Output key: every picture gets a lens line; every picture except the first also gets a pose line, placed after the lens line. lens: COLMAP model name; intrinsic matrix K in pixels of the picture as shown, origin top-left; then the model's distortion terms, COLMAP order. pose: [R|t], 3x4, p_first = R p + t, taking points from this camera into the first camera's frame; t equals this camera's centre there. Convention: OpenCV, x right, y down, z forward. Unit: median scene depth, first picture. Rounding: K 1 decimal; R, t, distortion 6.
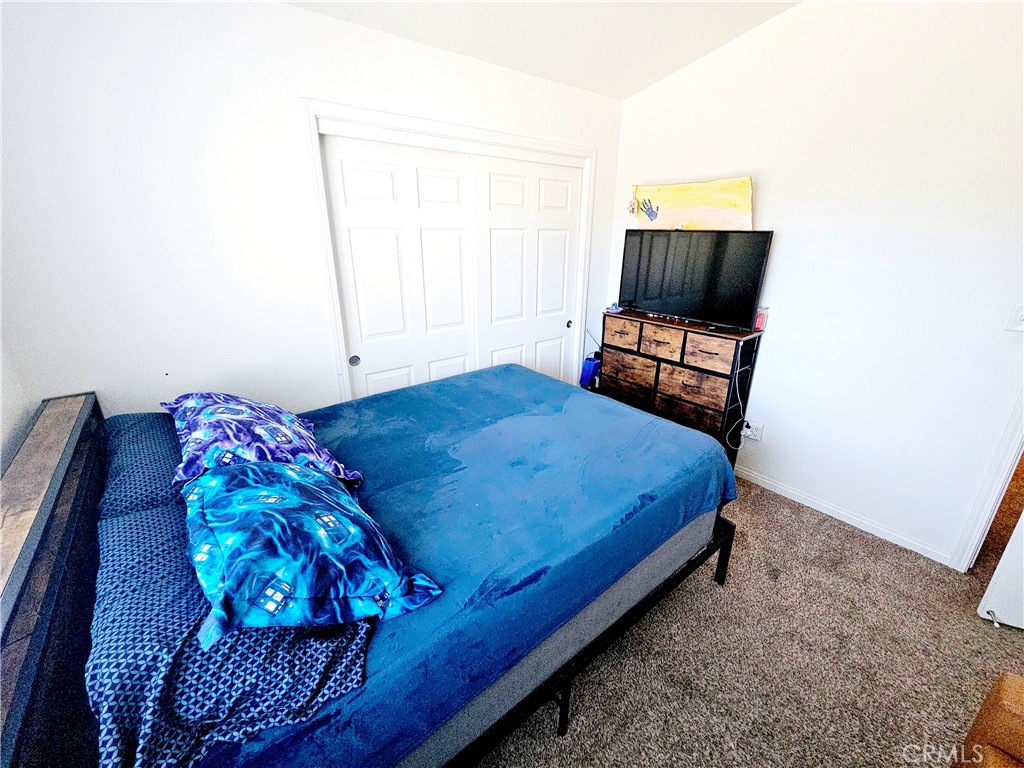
lens RADIAL K [[428.3, 0, 513.7], [0, 428.3, 378.1], [0, 0, 1]] dist [0.000527, 0.001153]
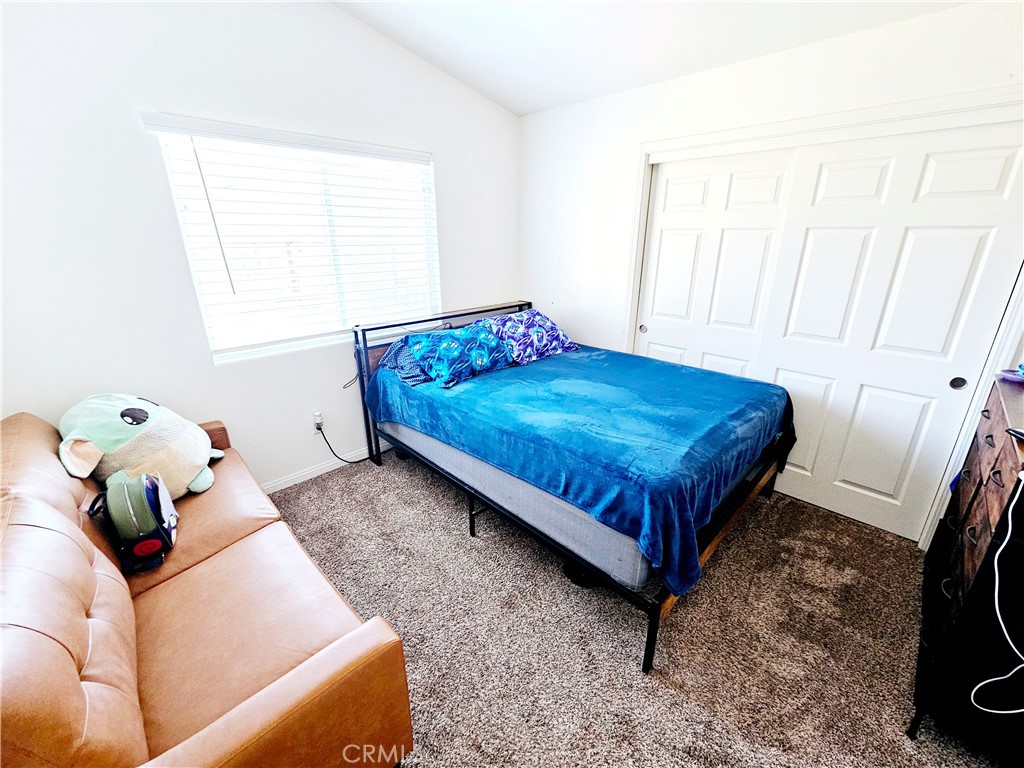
lens RADIAL K [[428.3, 0, 513.7], [0, 428.3, 378.1], [0, 0, 1]] dist [0.000527, 0.001153]
pose [[0.108912, 0.312268, -0.943730, 0.855371], [-0.328133, 0.907456, 0.262397, -0.113932], [0.938332, 0.281091, 0.201298, 0.377757]]
